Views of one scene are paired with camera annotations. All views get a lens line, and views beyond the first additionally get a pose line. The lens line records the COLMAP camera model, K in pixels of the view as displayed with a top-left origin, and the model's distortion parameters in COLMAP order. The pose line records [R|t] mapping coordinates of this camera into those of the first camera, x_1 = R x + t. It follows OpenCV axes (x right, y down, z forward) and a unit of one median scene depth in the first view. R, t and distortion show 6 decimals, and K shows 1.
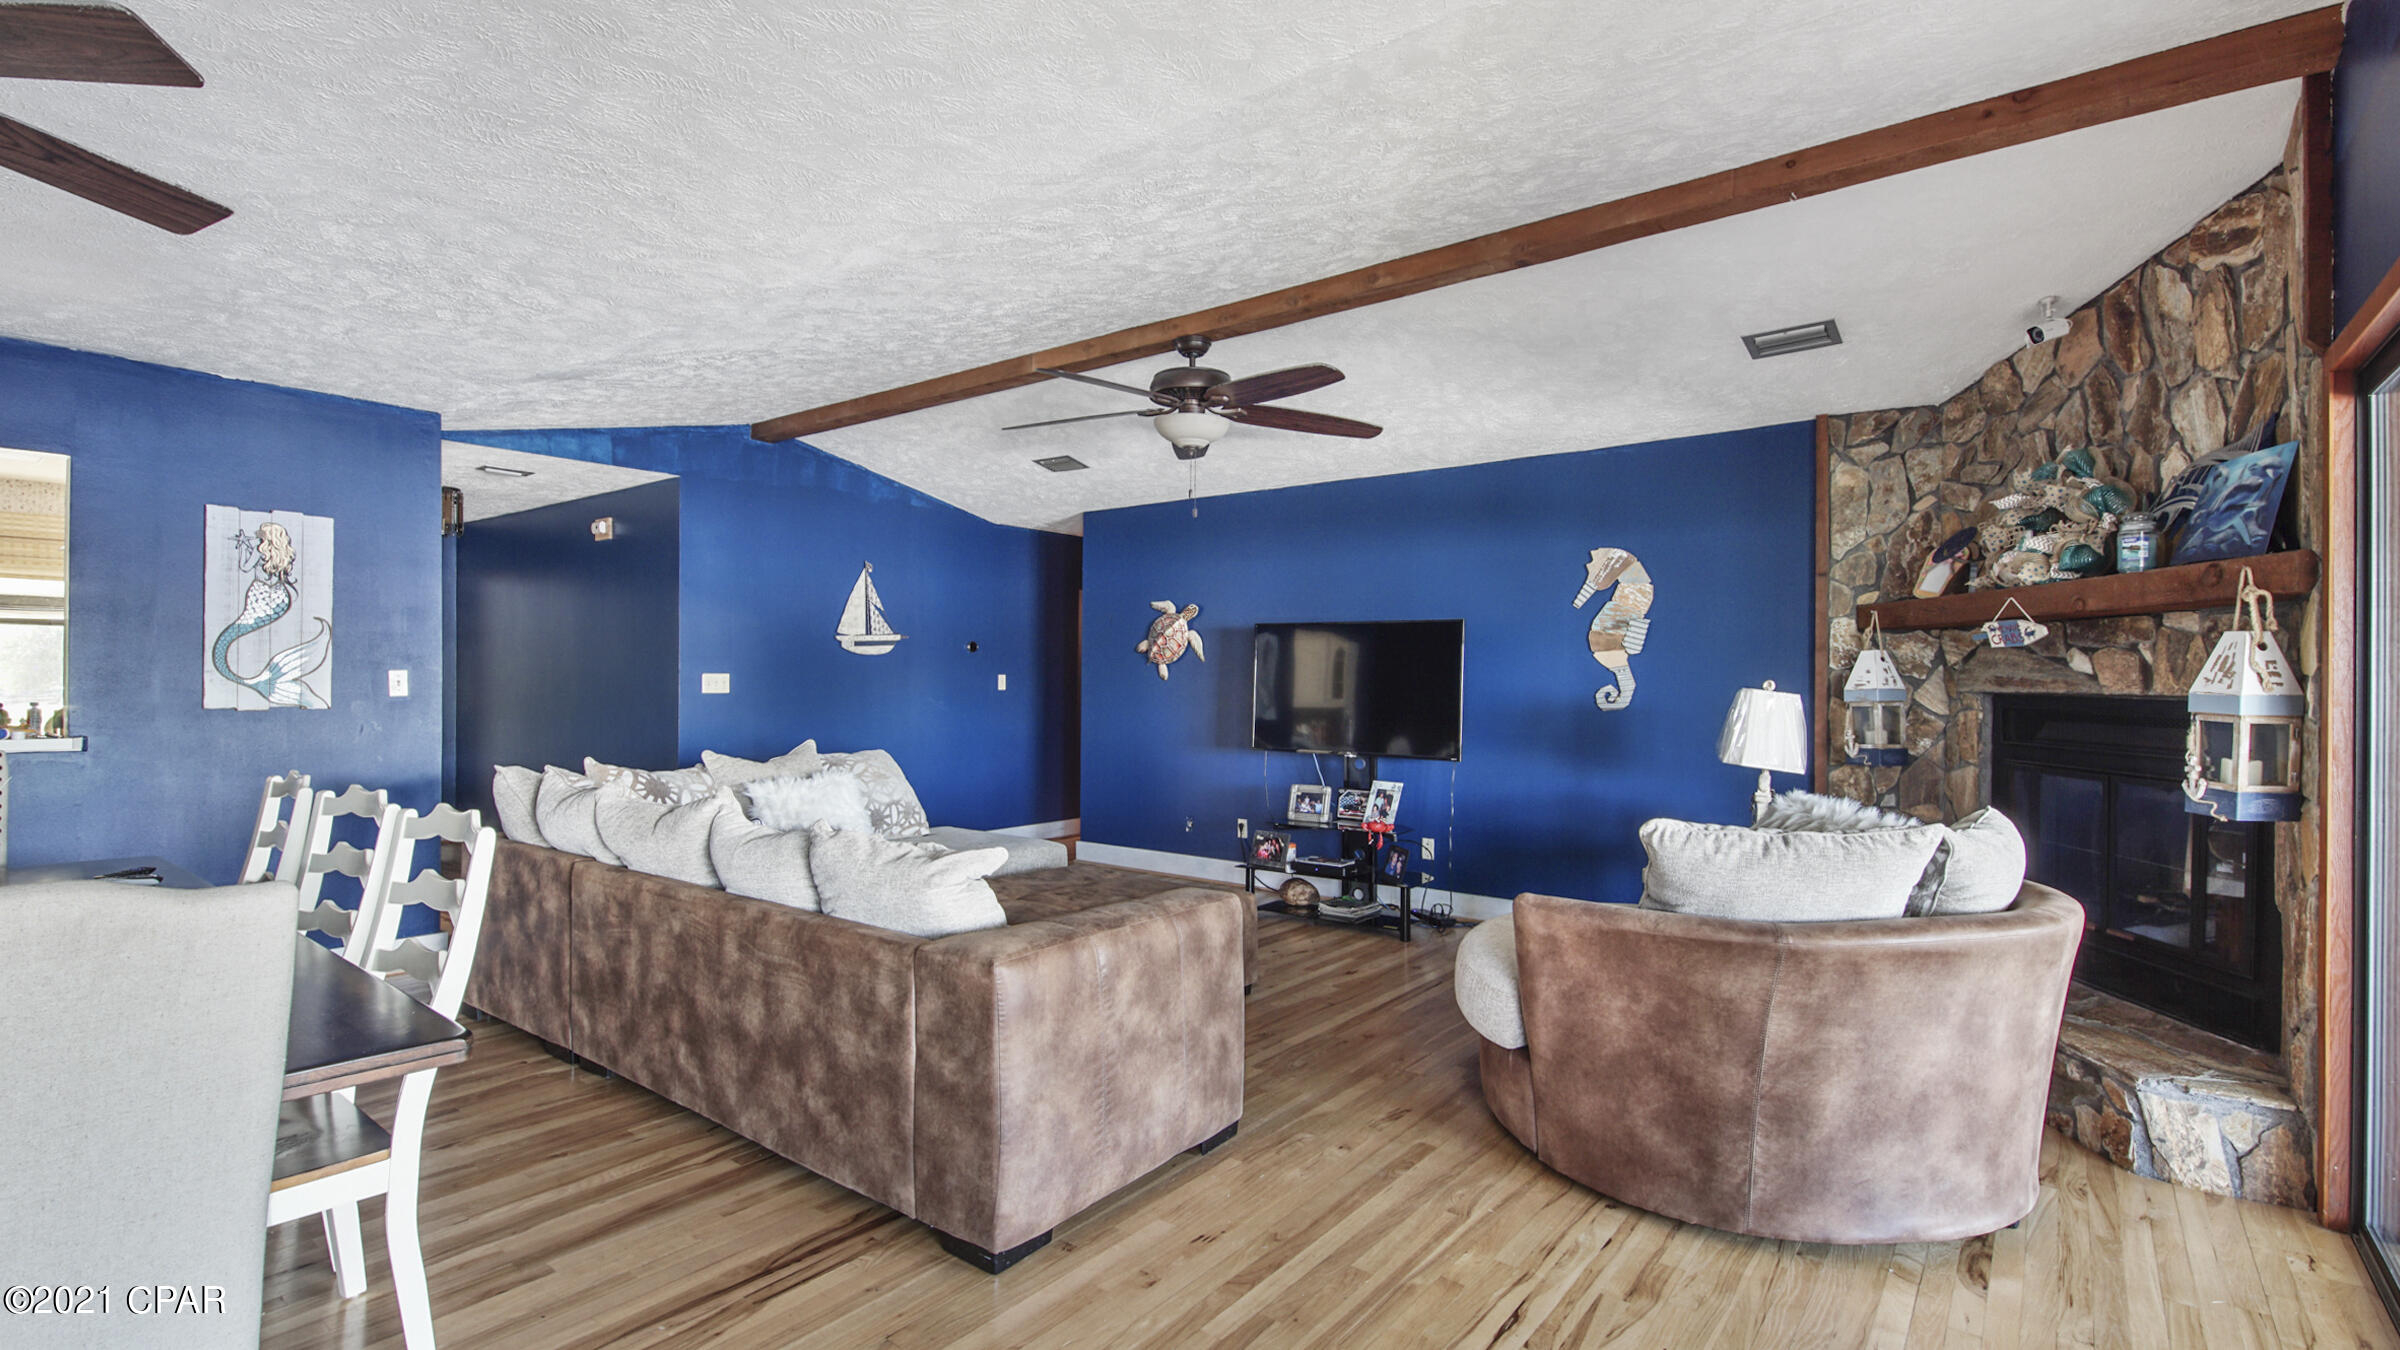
lens RADIAL K [[1082.8, 0, 1167.0], [0, 1082.8, 675.1], [0, 0, 1]] dist [0.038557, -0.000481]
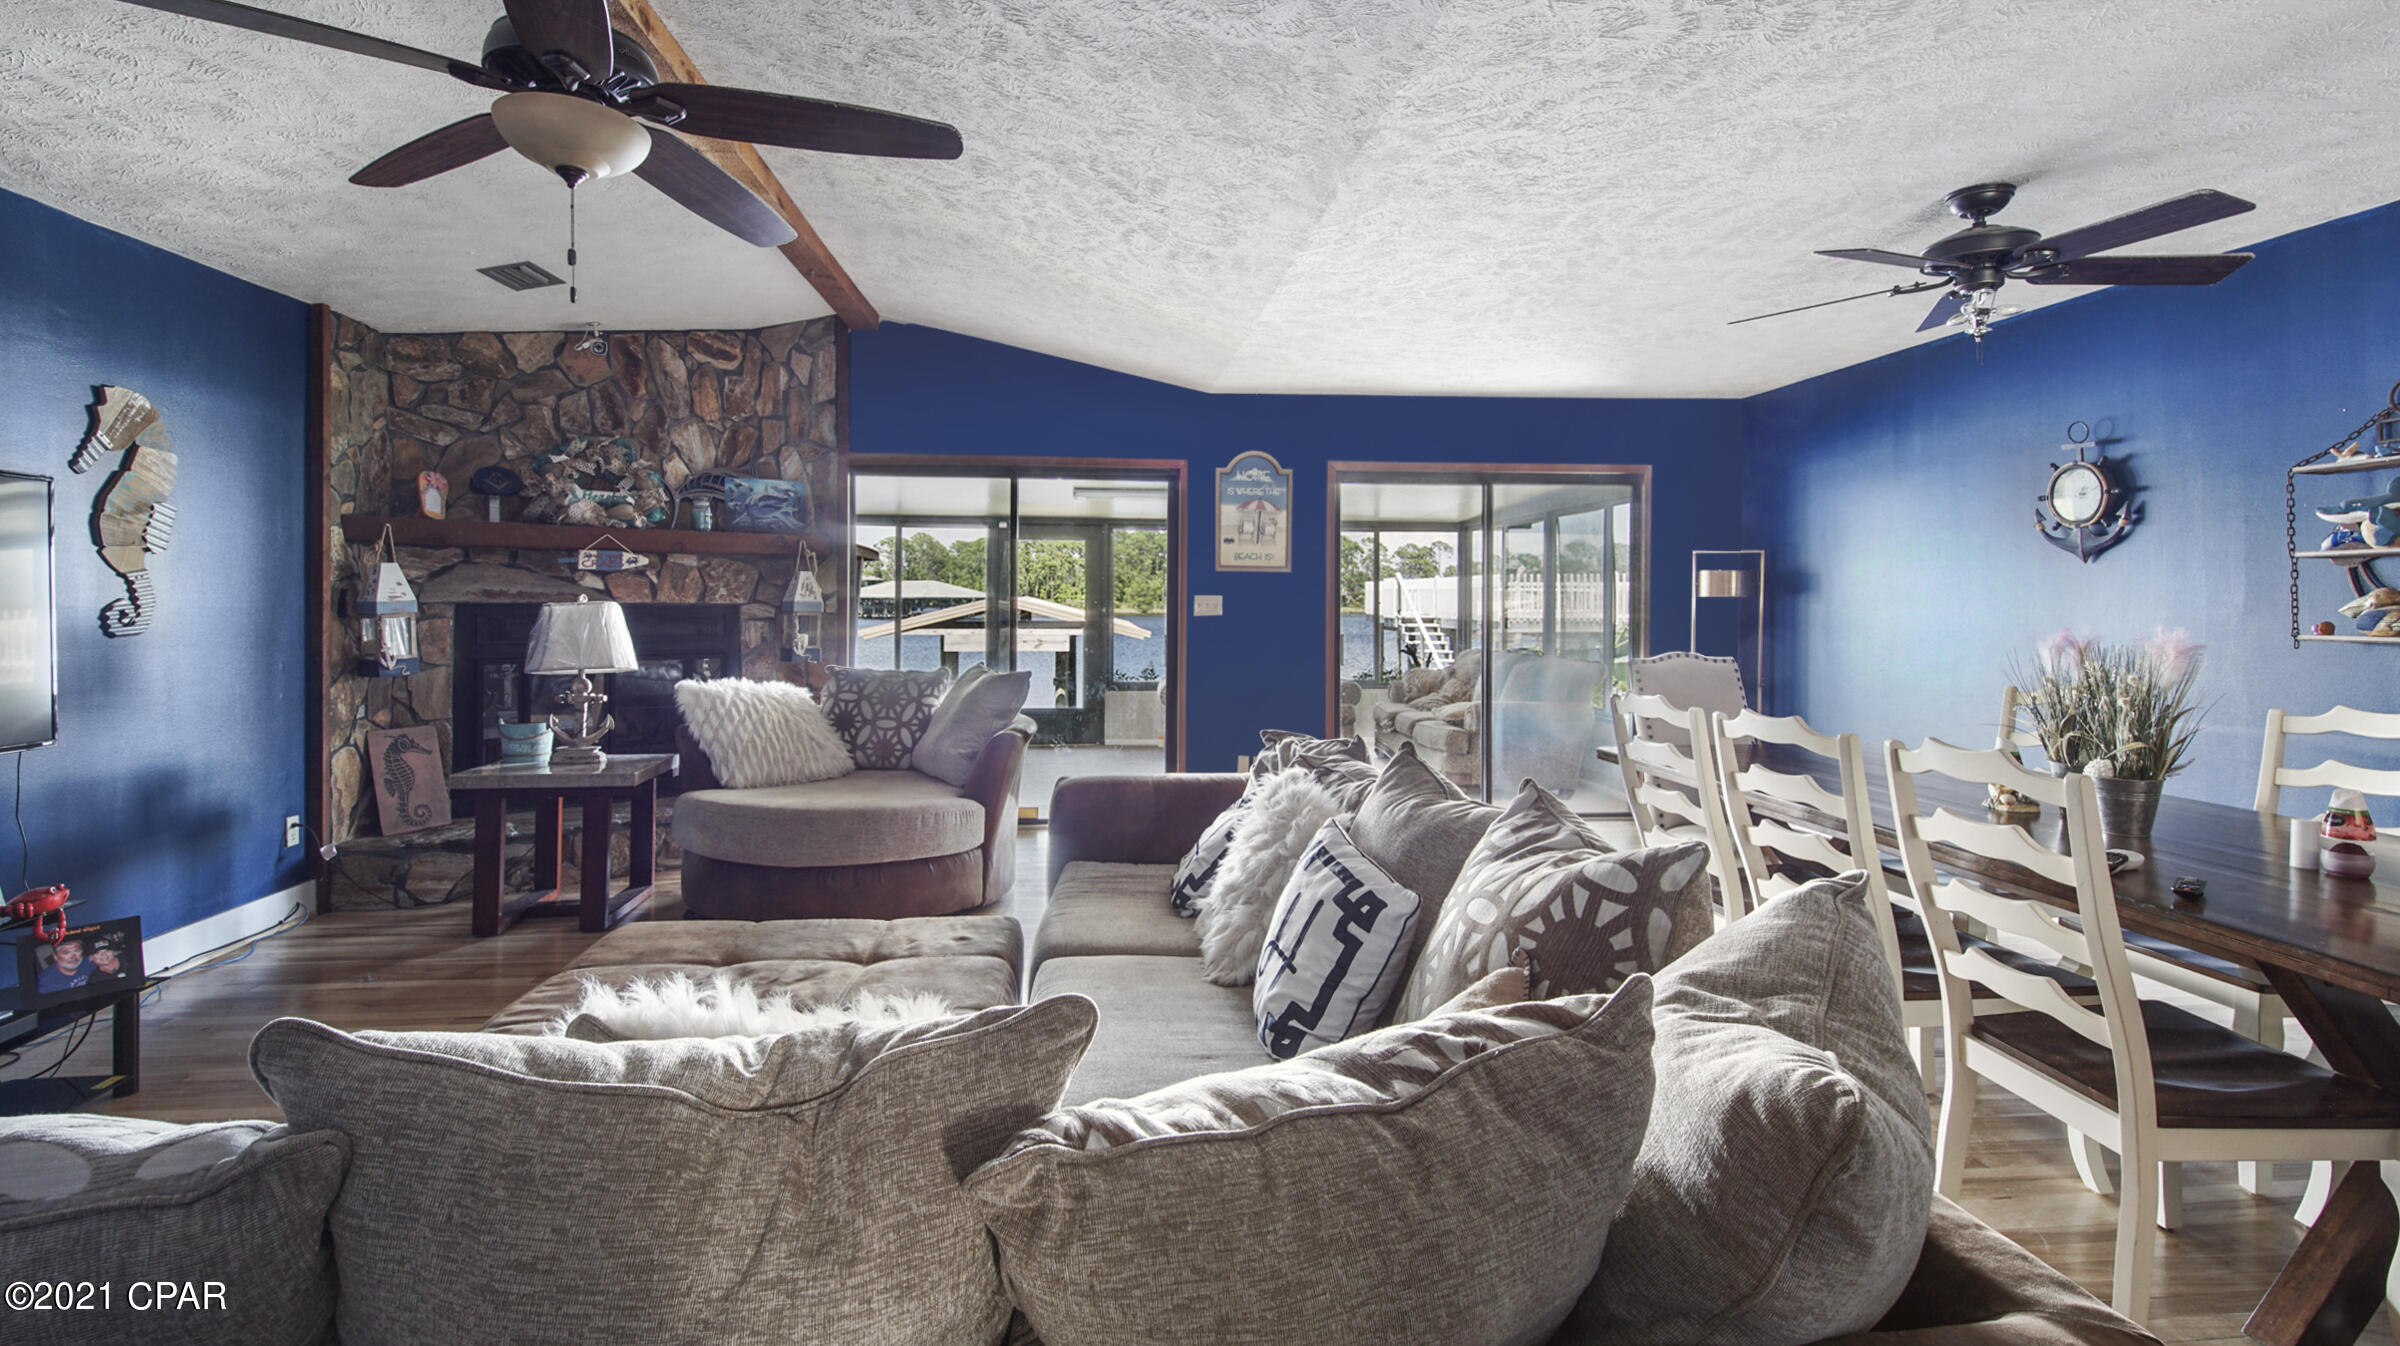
lens RADIAL K [[1060.2, 0, 1197.3], [0, 1060.2, 607.9], [0, 0, 1]] dist [0.000443, -0.000099]
pose [[-0.697014, -0.014682, 0.716908, -0.752973], [-0.012810, 0.999886, 0.008022, 0.001786], [-0.716944, -0.003592, -0.697122, 1.480057]]
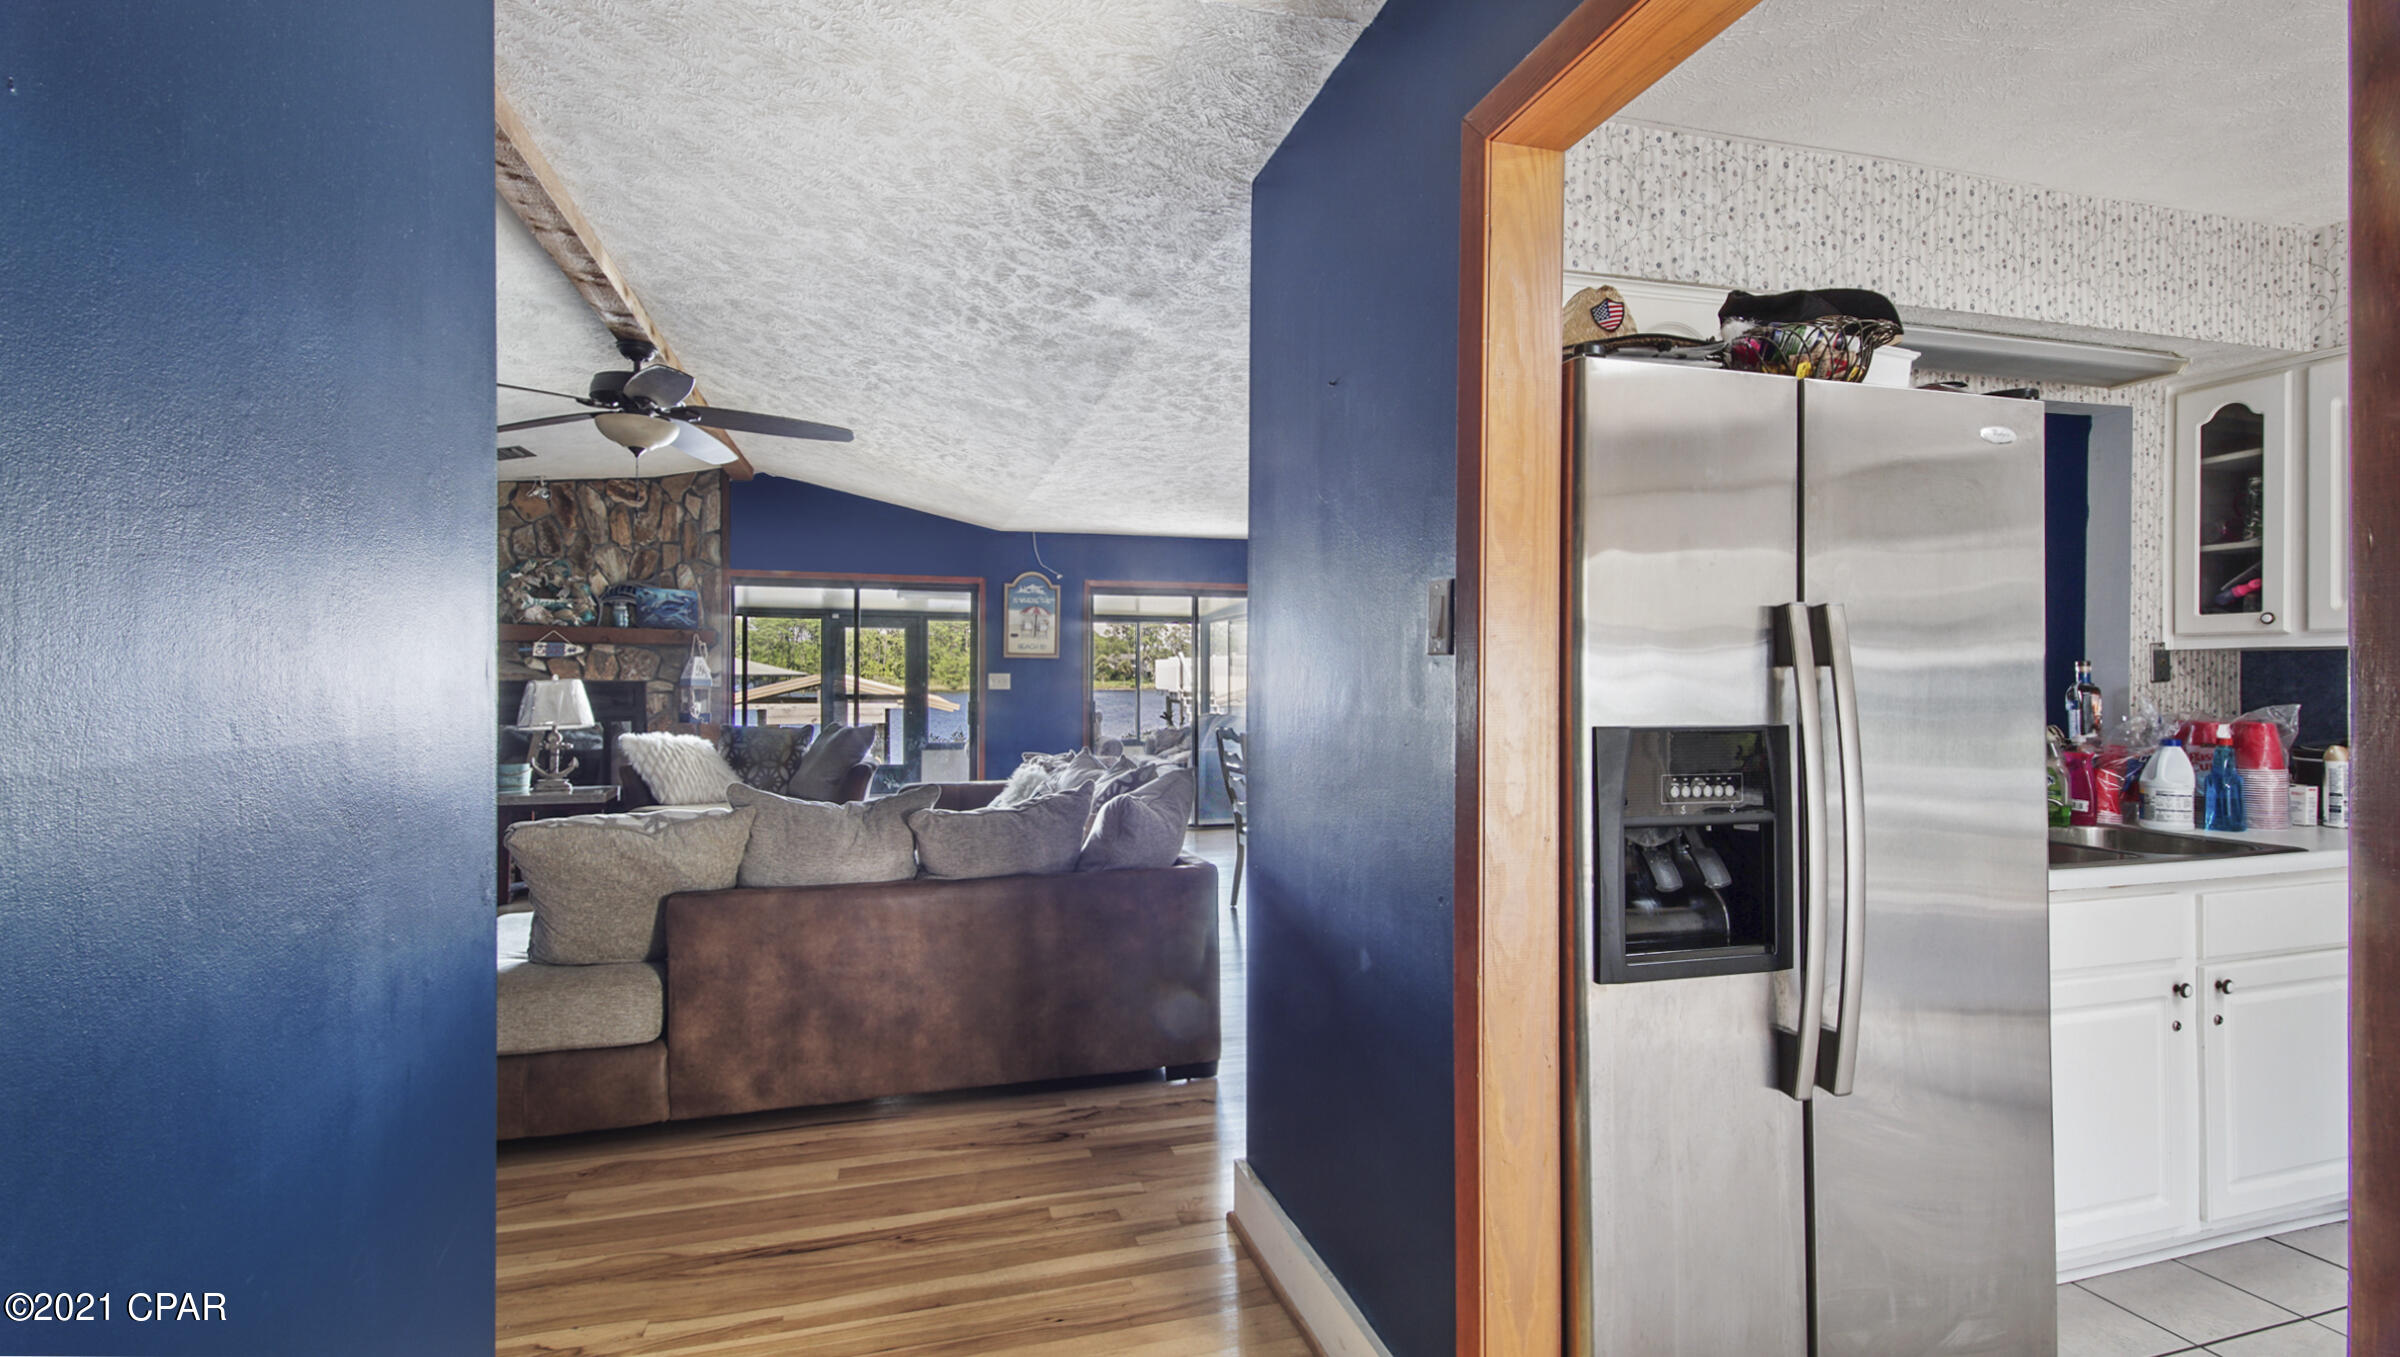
lens RADIAL K [[1051.4, 0, 1195.8], [0, 1051.4, 683.5], [0, 0, 1]] dist [0.001846, 0.000033]
pose [[-0.811843, -0.011630, 0.583760, -1.275646], [-0.010392, 0.999931, 0.005469, -0.000572], [-0.583783, -0.001627, -0.811908, 1.938238]]
